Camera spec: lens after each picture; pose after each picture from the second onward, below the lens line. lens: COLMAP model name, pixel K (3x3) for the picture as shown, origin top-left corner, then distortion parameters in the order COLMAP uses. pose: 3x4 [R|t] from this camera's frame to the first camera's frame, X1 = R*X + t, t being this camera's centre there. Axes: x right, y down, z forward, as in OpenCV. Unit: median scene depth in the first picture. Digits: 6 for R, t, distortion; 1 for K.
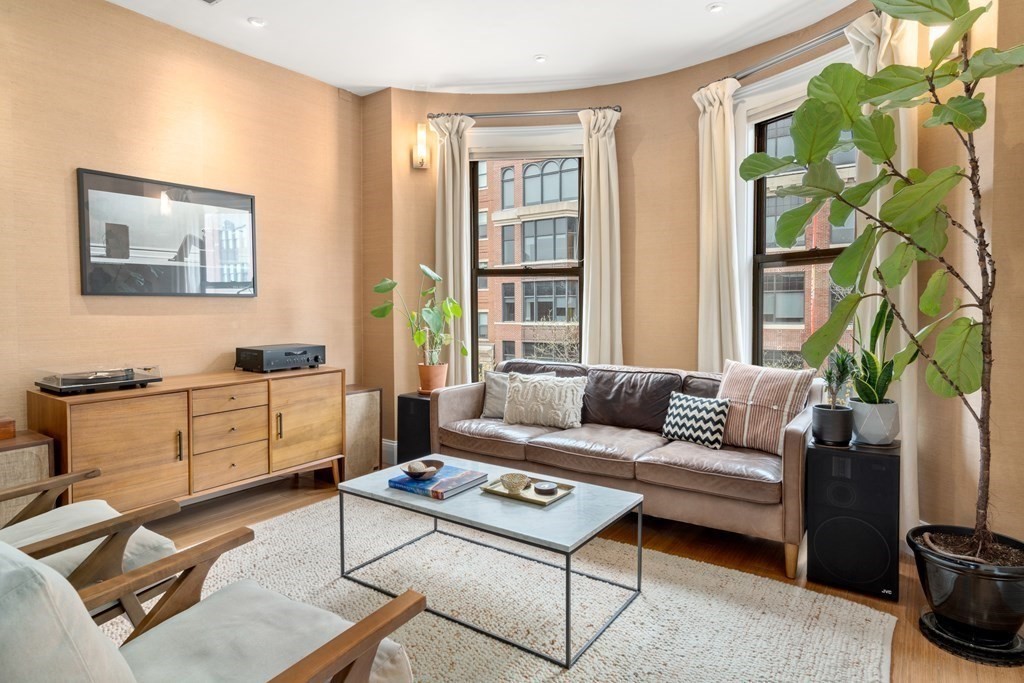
lens RADIAL K [[594.7, 0, 511.6], [0, 594.7, 325.3], [0, 0, 1]] dist [0.005678, 0.004339]
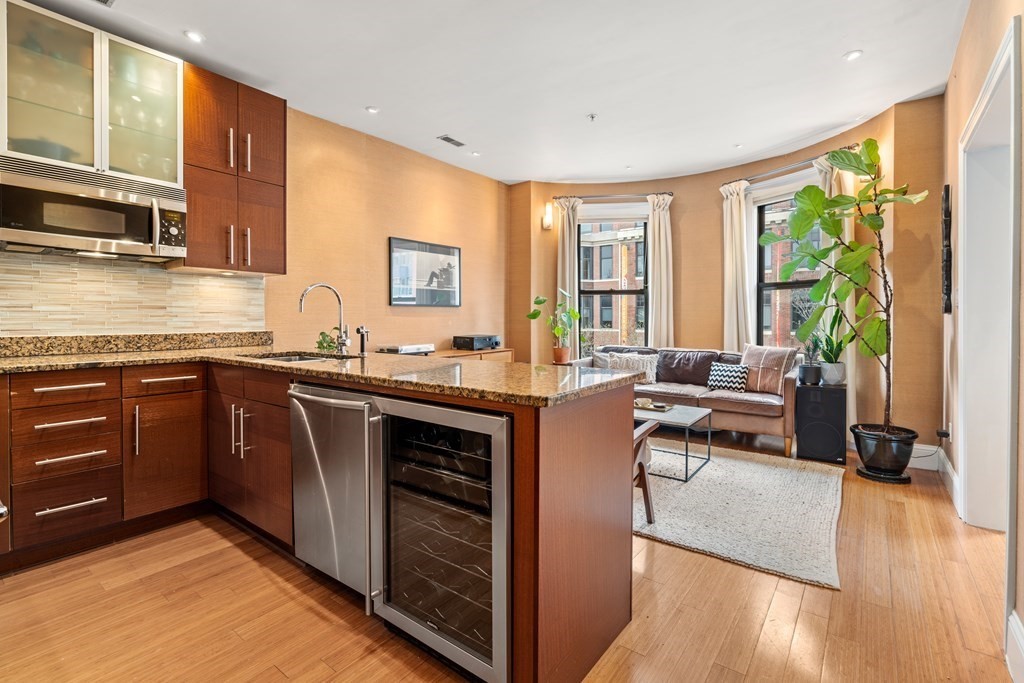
lens RADIAL K [[482.1, 0, 512.5], [0, 482.1, 320.8], [0, 0, 1]] dist [0.000074, 0.002605]
pose [[0.999525, 0.003784, -0.030572, -0.258589], [-0.004469, 0.999740, -0.022372, 0.024361], [0.030479, 0.022498, 0.999282, -0.404645]]
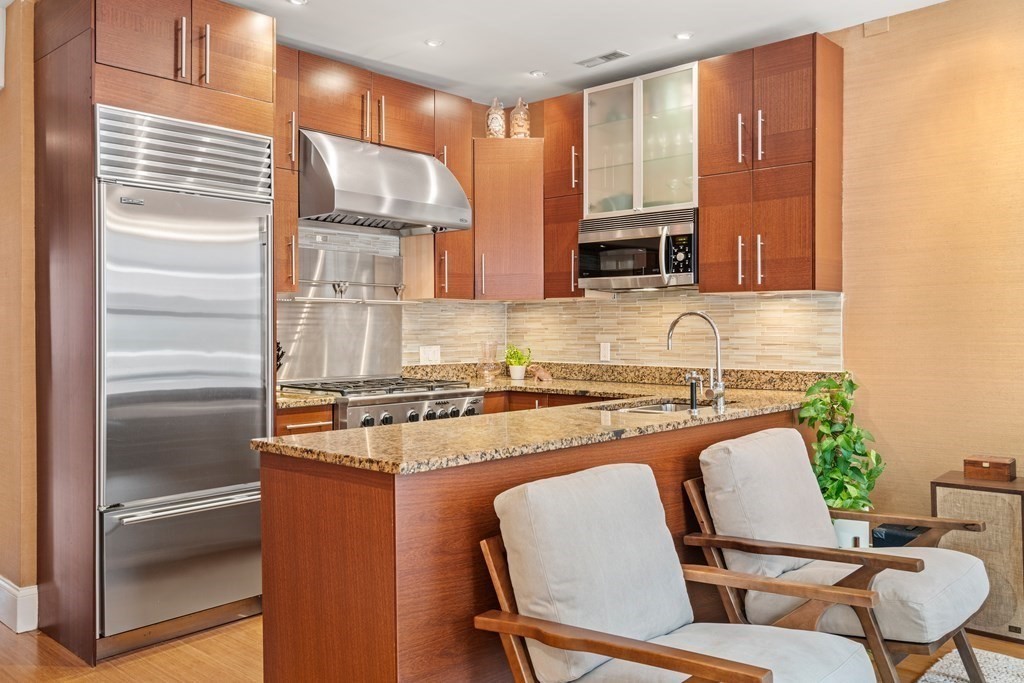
lens RADIAL K [[826.0, 0, 513.0], [0, 826.0, 327.8], [0, 0, 1]] dist [0.017616, -0.006290]
pose [[-0.129187, 0.000496, -0.991620, 0.424206], [-0.027102, 0.999625, 0.004031, -0.029867], [0.991250, 0.027395, -0.129125, 0.282412]]
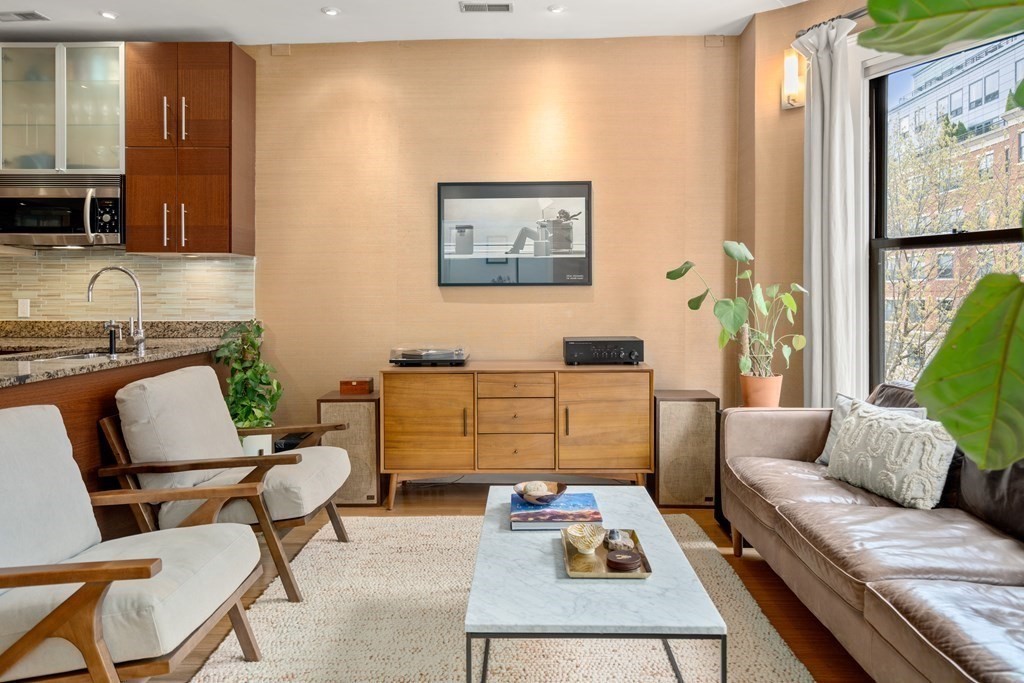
lens RADIAL K [[684.0, 0, 509.1], [0, 684.0, 294.4], [0, 0, 1]] dist [0.011582, 0.001433]
pose [[0.545365, 0.001093, -0.838198, 0.456138], [-0.026131, 0.999535, -0.015699, -0.013764], [0.837791, 0.030465, 0.545140, 0.311638]]
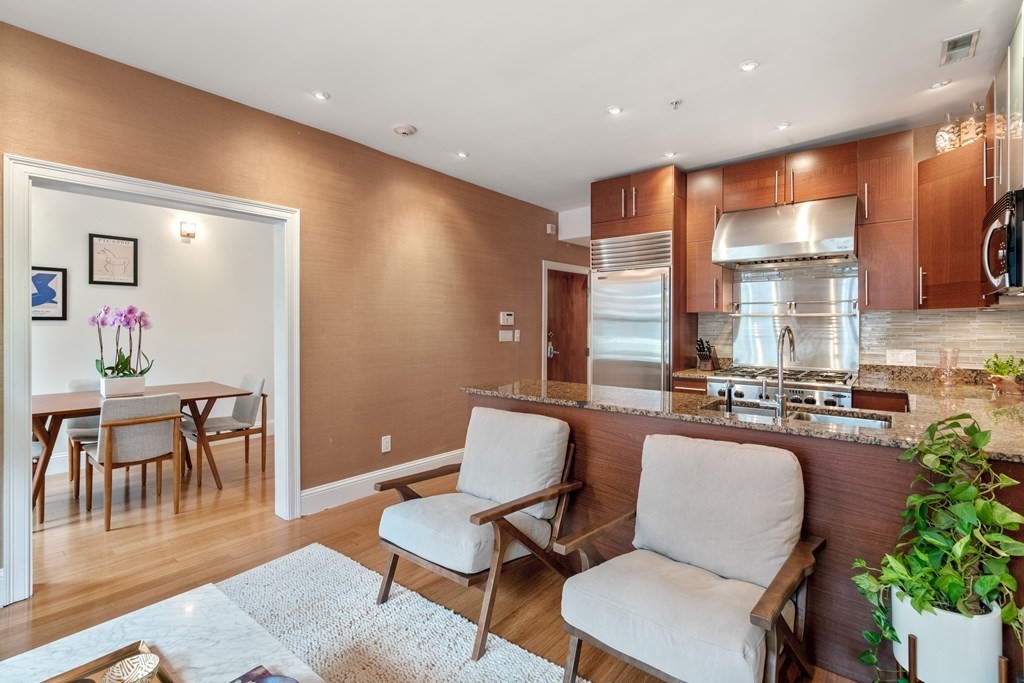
lens RADIAL K [[482.1, 0, 514.5], [0, 482.1, 327.2], [0, 0, 1]] dist [0.000074, 0.002605]
pose [[-0.996947, 0.002142, 0.078057, -0.298671], [0.004932, 0.999355, 0.035561, -0.073865], [-0.077931, 0.035838, -0.996314, 1.007434]]
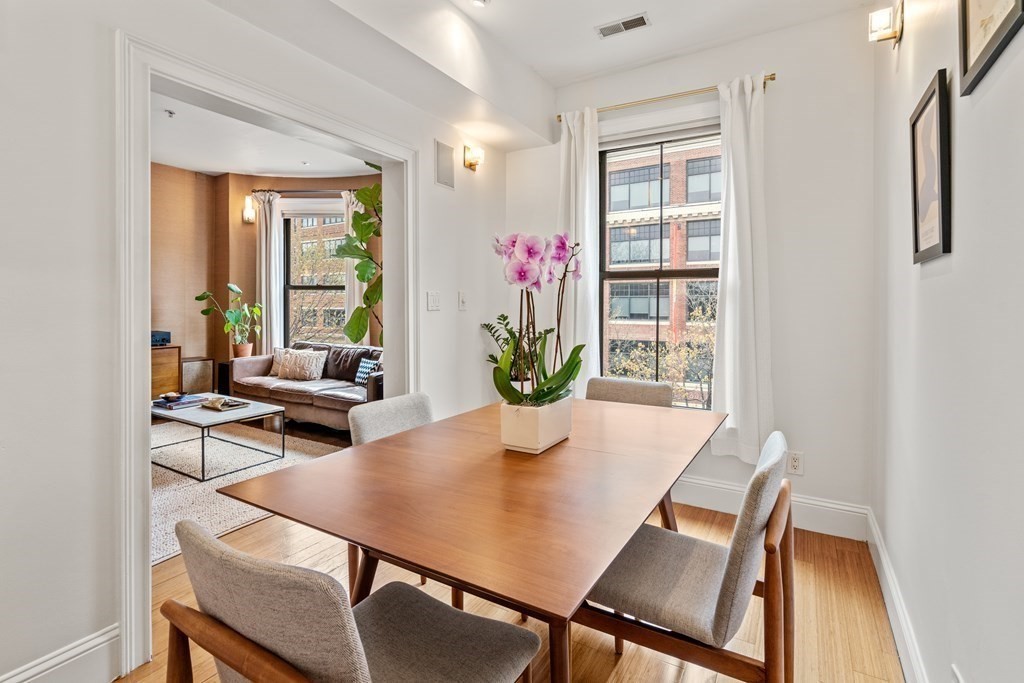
lens RADIAL K [[482.1, 0, 521.0], [0, 482.1, 314.3], [0, 0, 1]] dist [0.000074, 0.002605]
pose [[0.997123, 0.007330, 0.075442, 0.603576], [-0.006287, 0.999881, -0.014064, -0.002328], [-0.075536, 0.013549, 0.997051, -0.441676]]
